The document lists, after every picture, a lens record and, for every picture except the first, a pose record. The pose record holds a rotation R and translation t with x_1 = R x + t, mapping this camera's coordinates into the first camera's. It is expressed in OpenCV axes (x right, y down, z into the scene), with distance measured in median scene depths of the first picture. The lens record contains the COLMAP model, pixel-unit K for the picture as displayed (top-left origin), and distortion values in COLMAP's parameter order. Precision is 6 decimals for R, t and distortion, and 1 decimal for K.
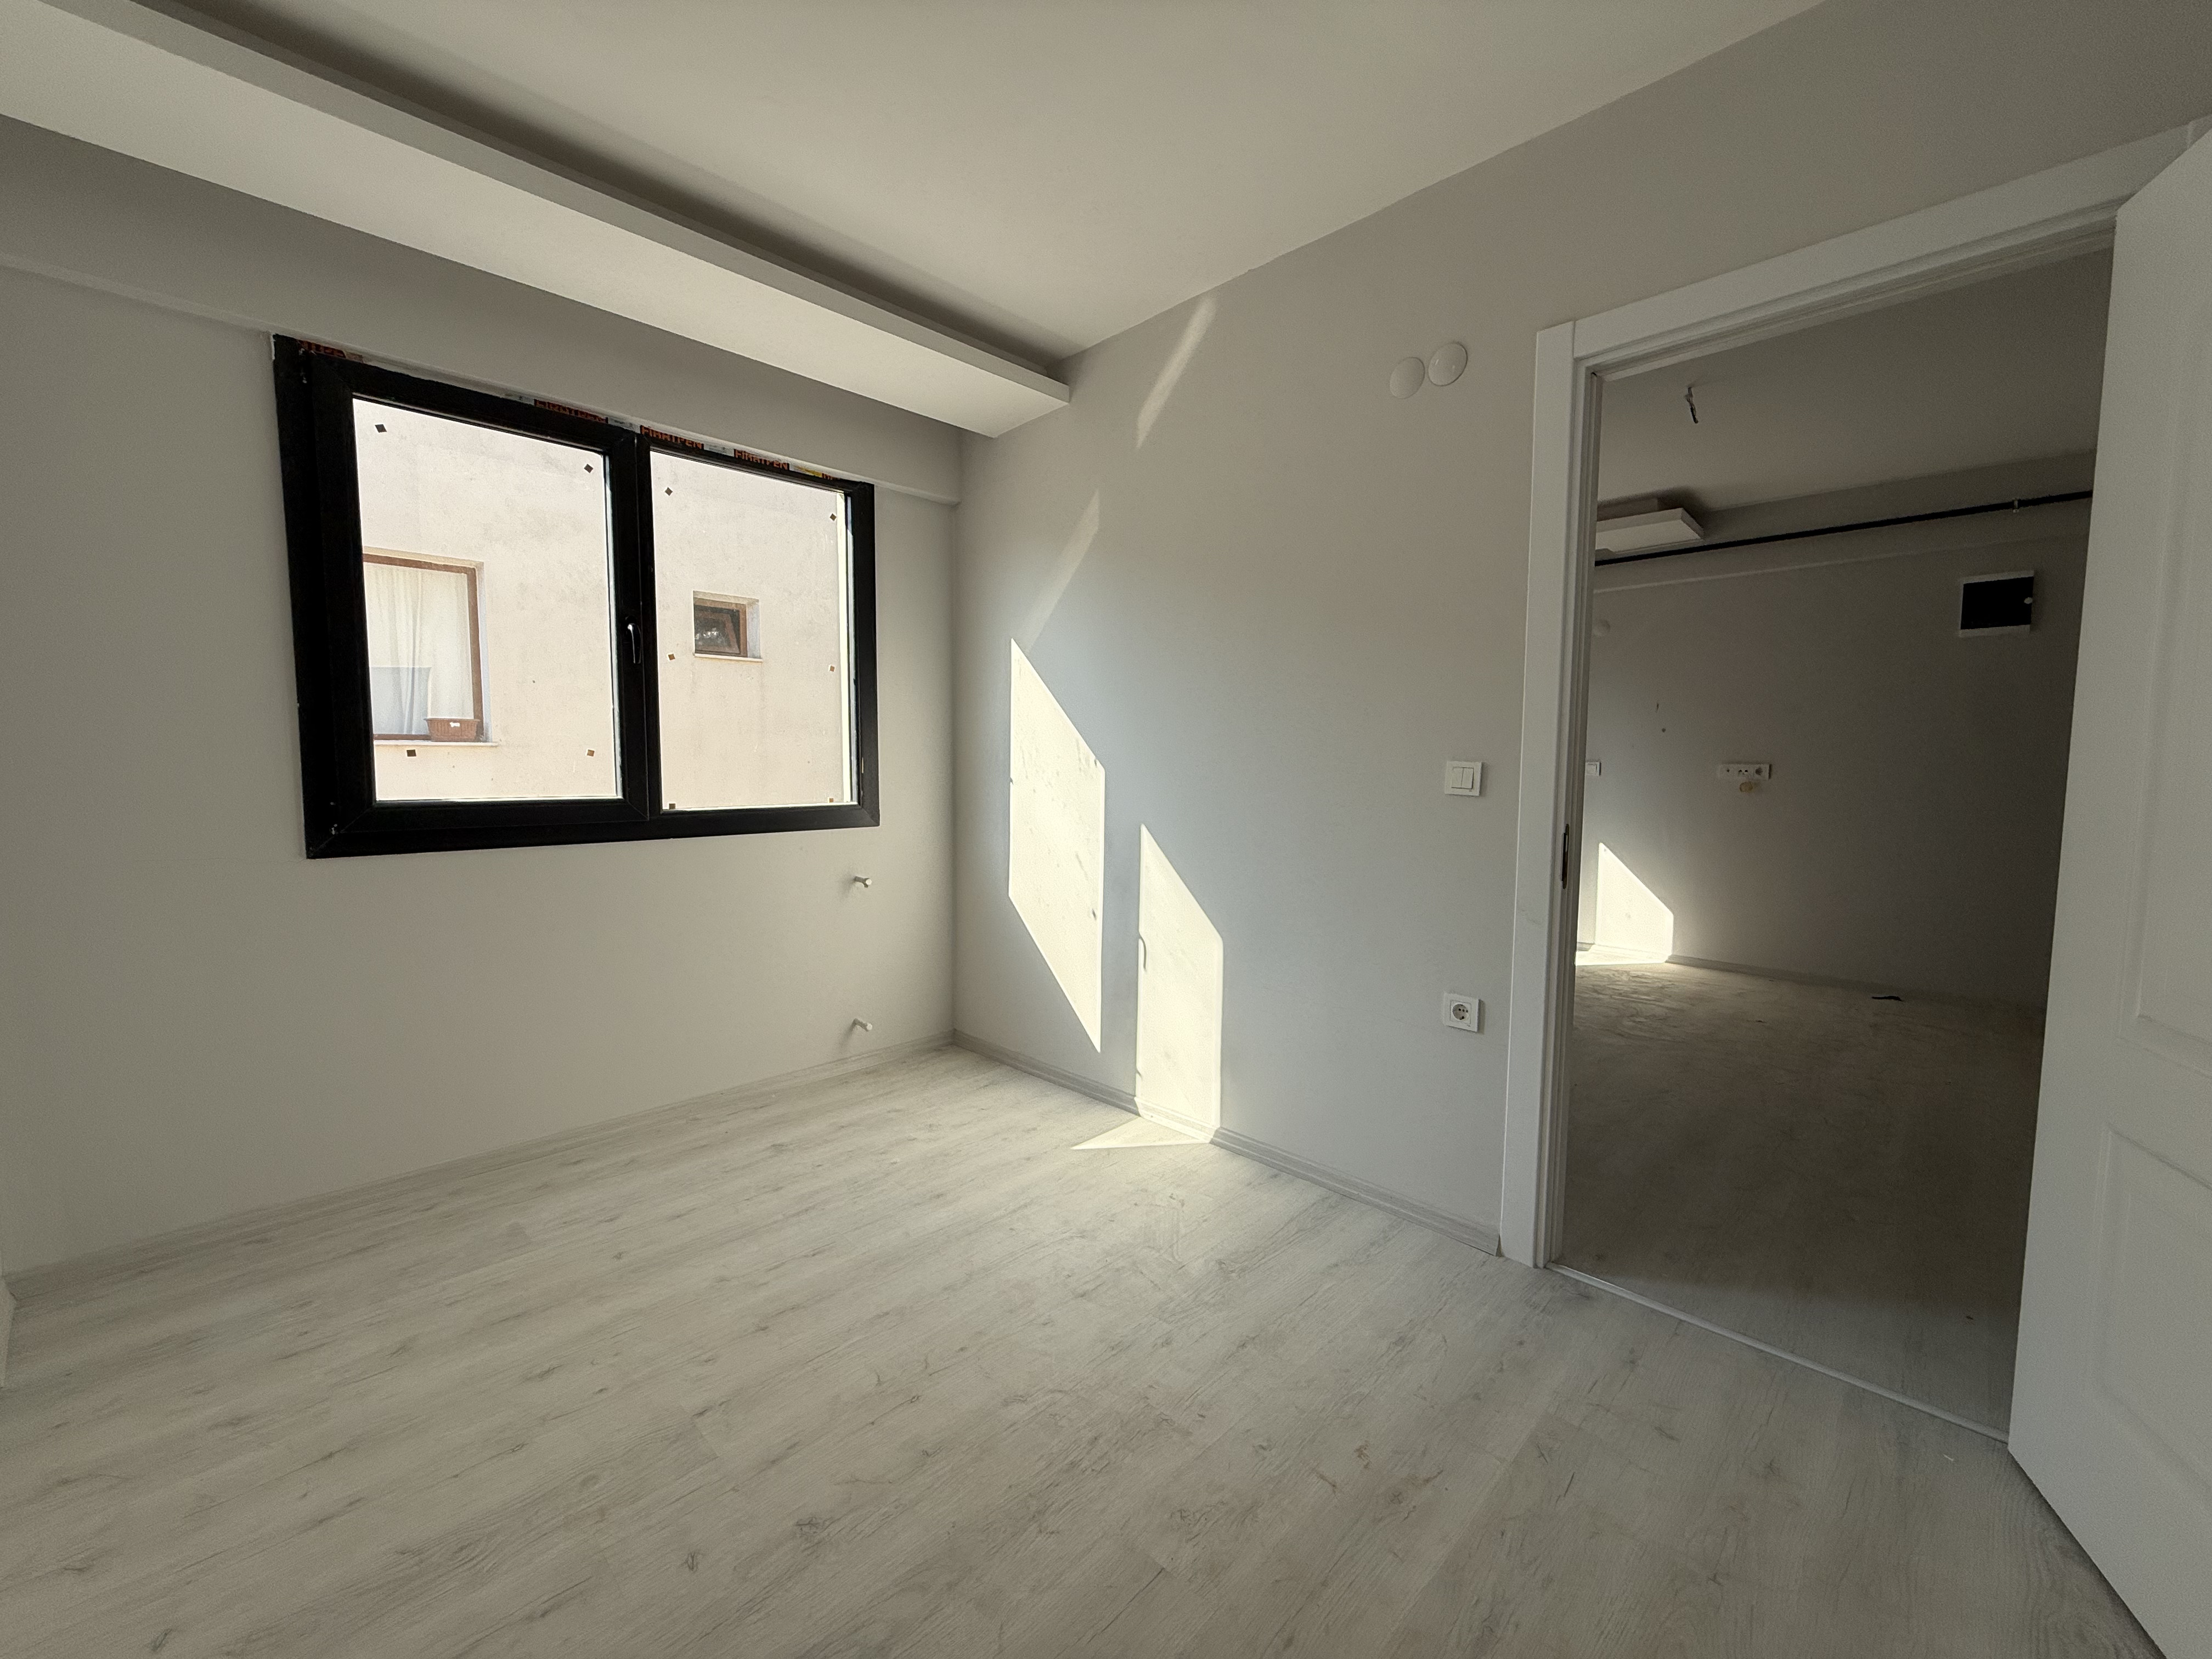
lens RADIAL K [[879.2, 0, 1101.1], [0, 879.2, 826.2], [0, 0, 1]] dist [-0.000343, 0.000316]
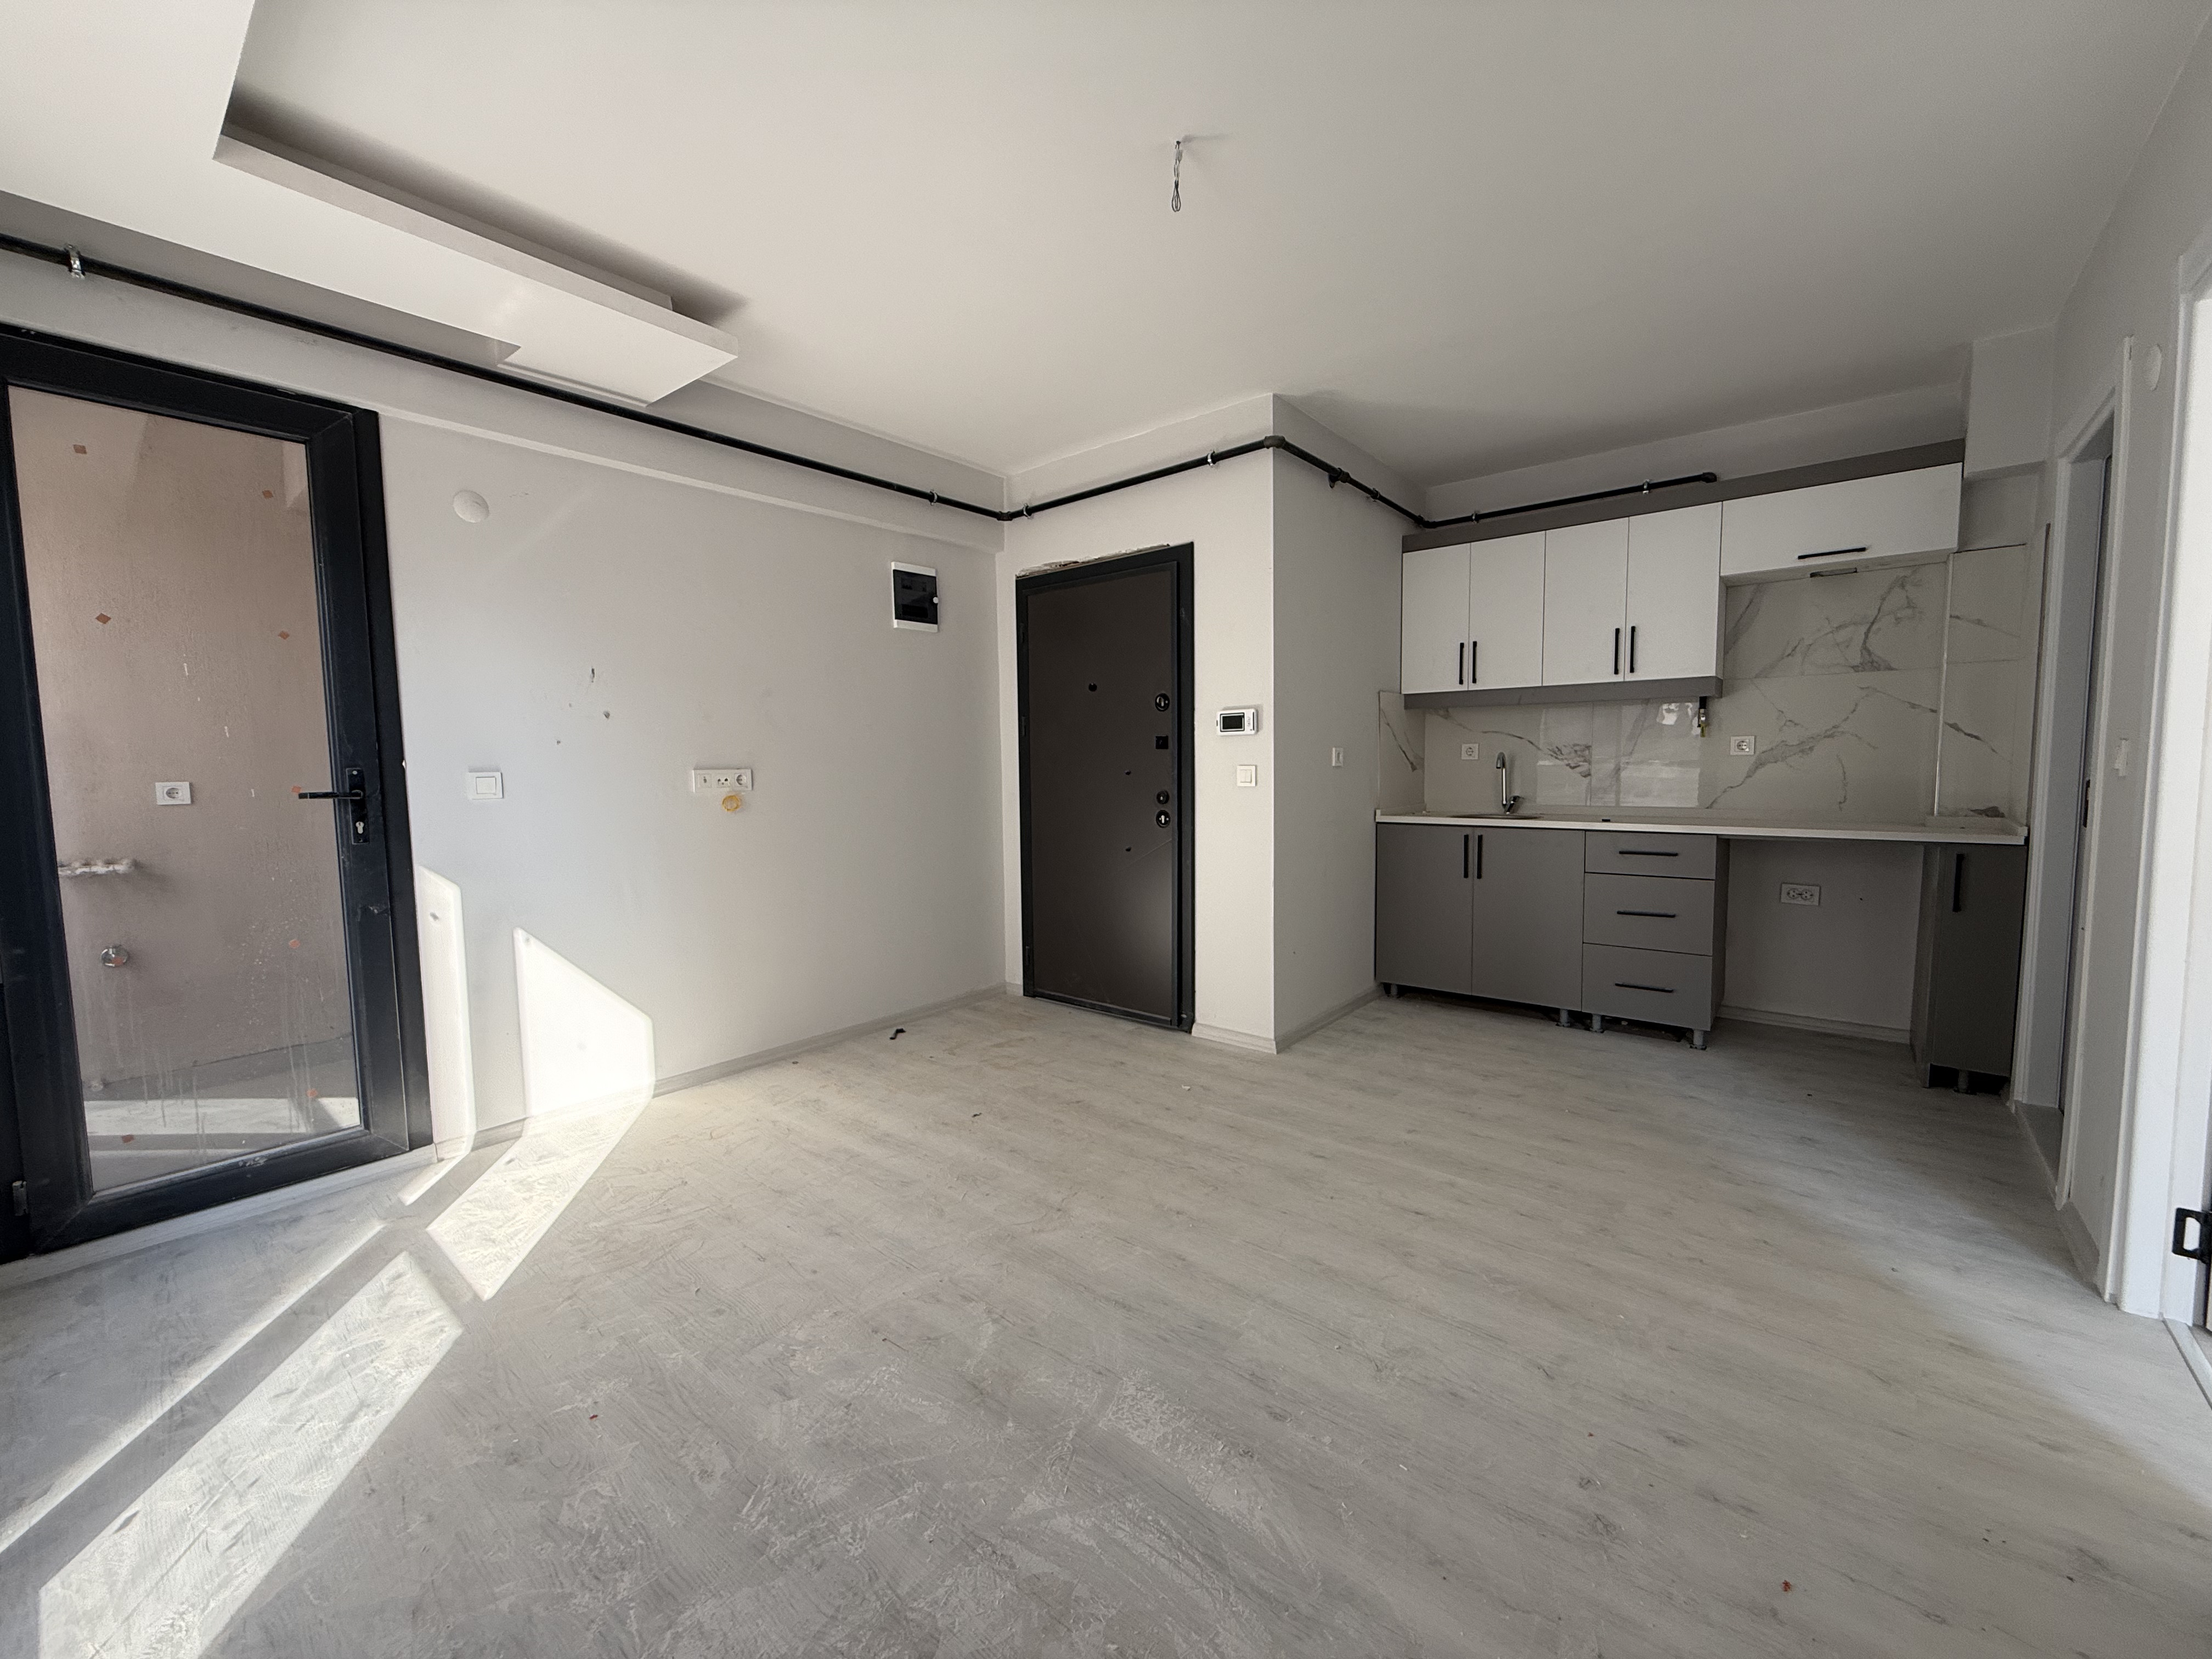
lens RADIAL K [[879.2, 0, 1101.1], [0, 879.2, 826.2], [0, 0, 1]] dist [-0.000343, 0.000316]
pose [[-0.090690, -0.077654, 0.992847, 0.045992], [0.091482, 0.992090, 0.085952, -0.108998], [-0.991668, 0.098622, -0.082869, 1.421570]]
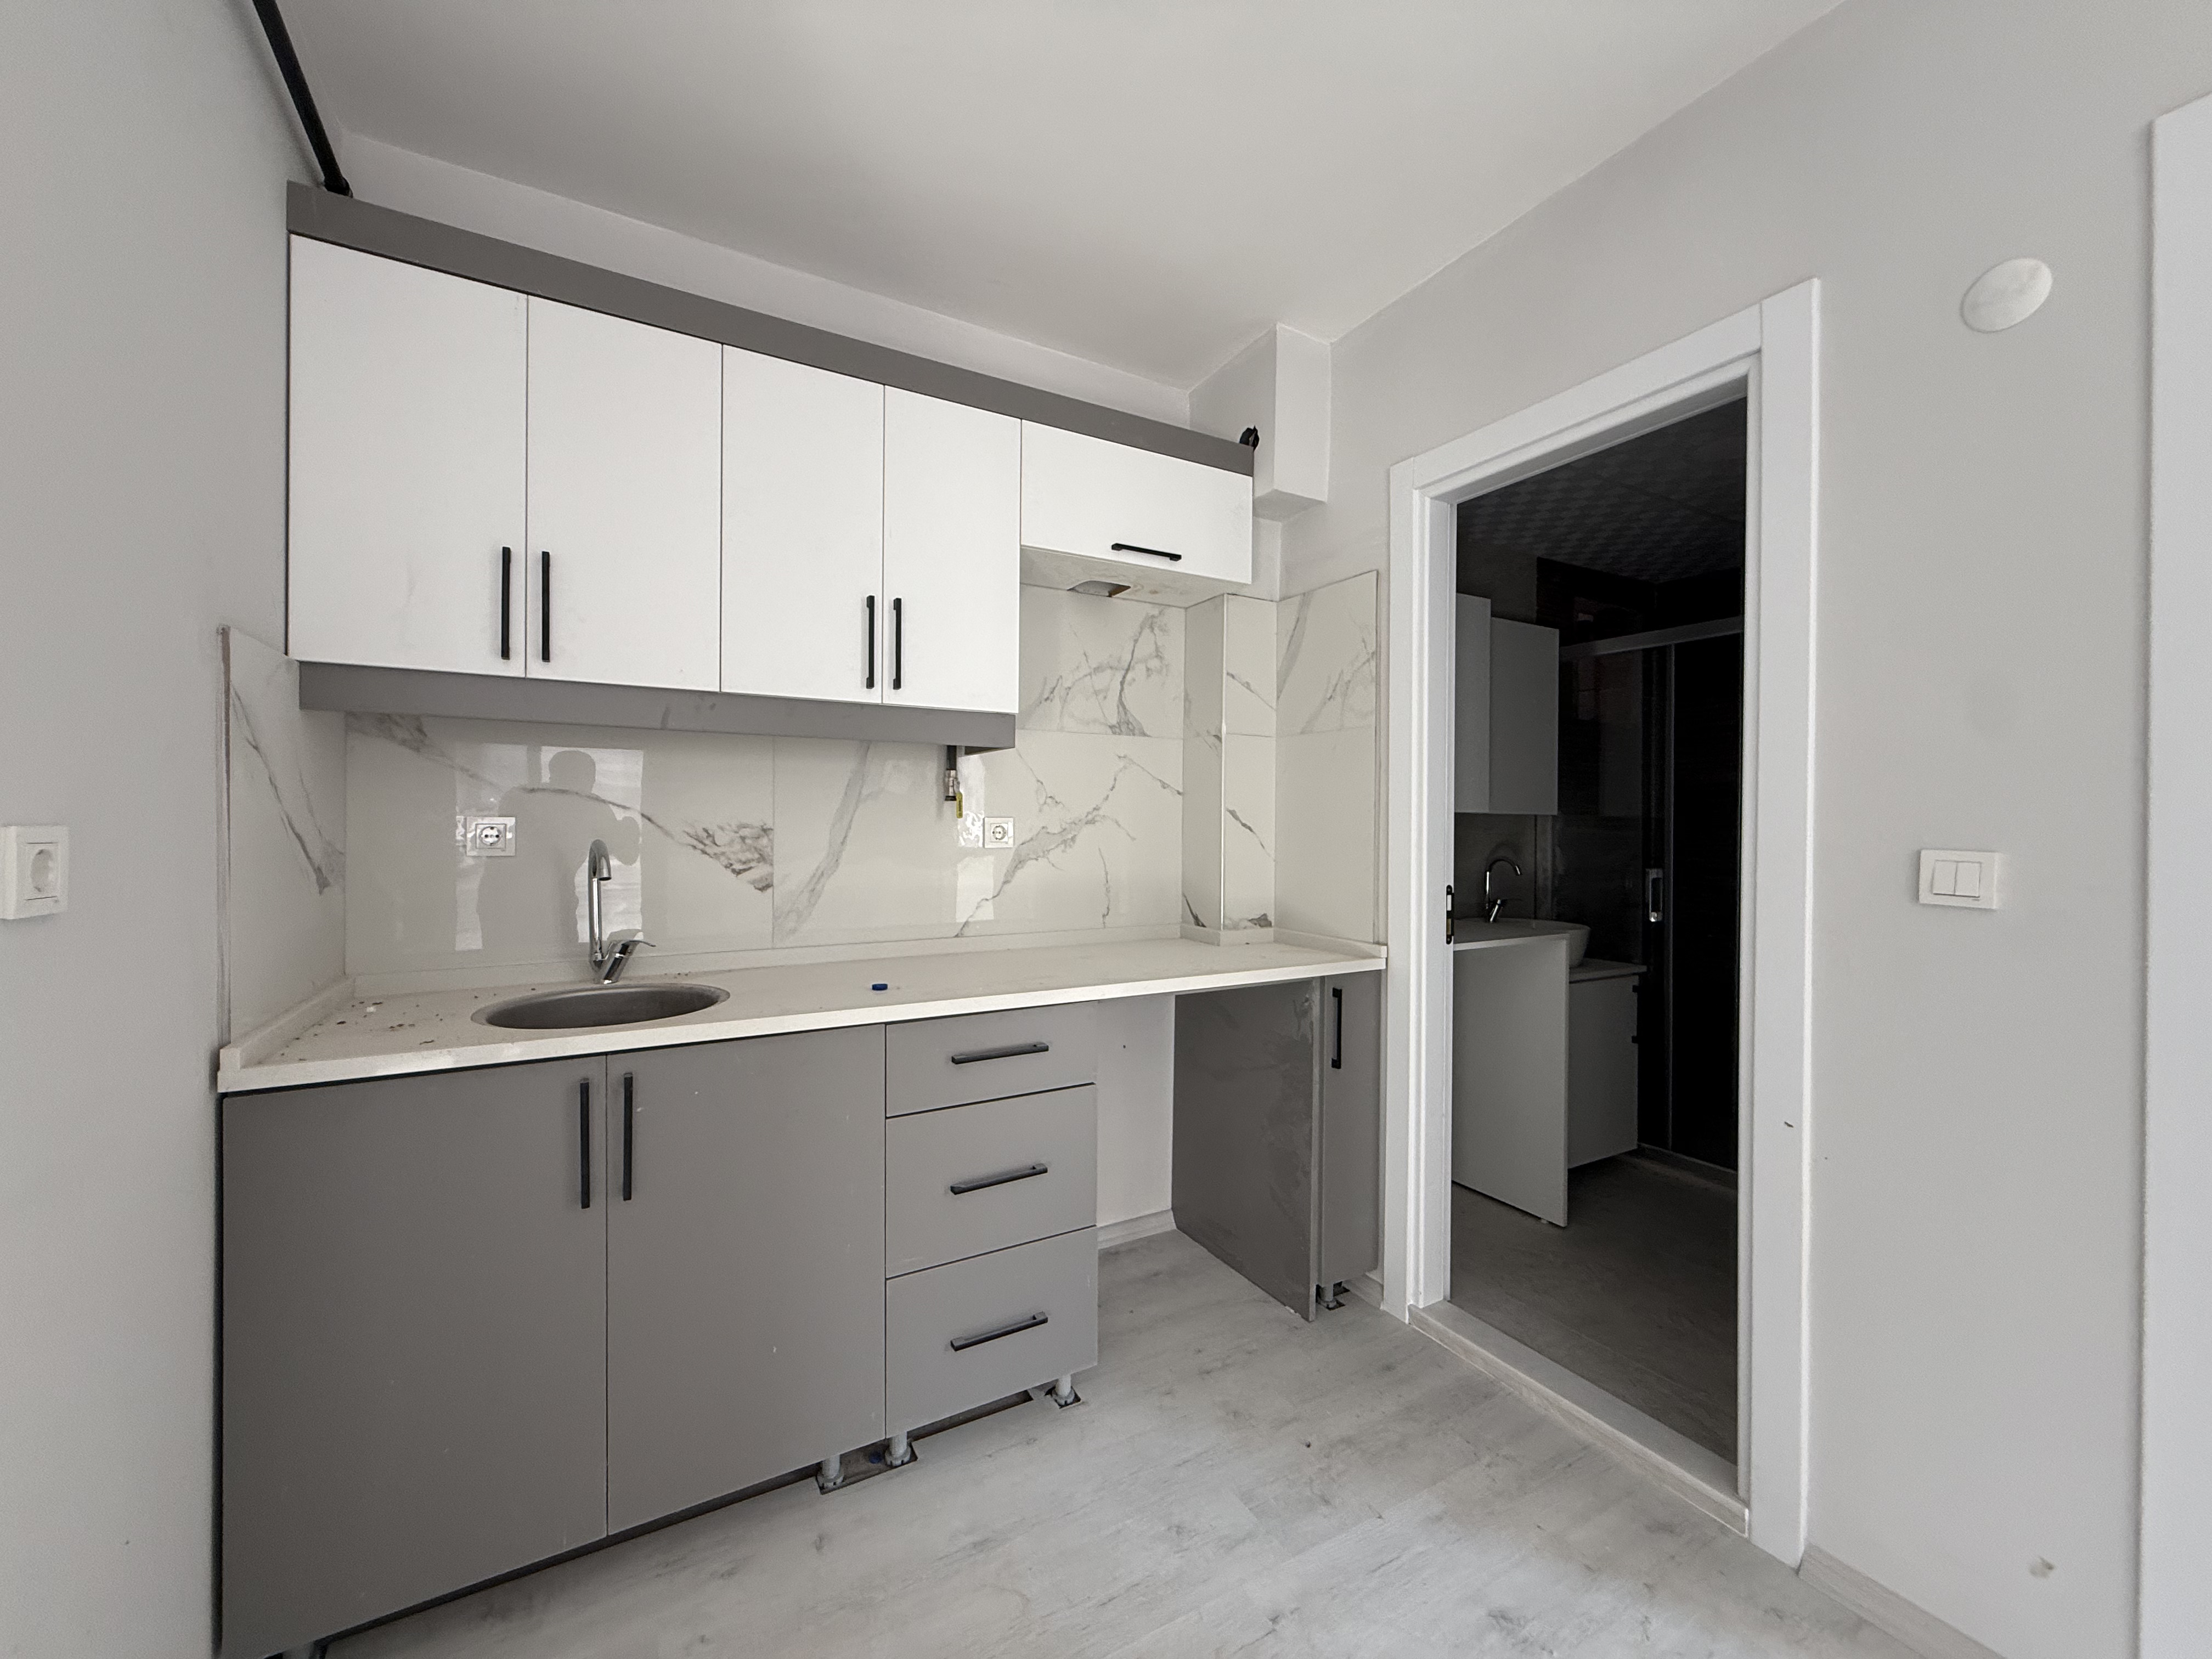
lens RADIAL K [[877.3, 0, 1101.0], [0, 877.3, 827.1], [0, 0, 1]] dist [0.000177, -0.000155]
pose [[-0.963921, -0.010069, 0.265999, 1.048341], [0.011331, 0.996827, 0.078794, -0.095763], [-0.265948, 0.078965, -0.960748, 1.085279]]
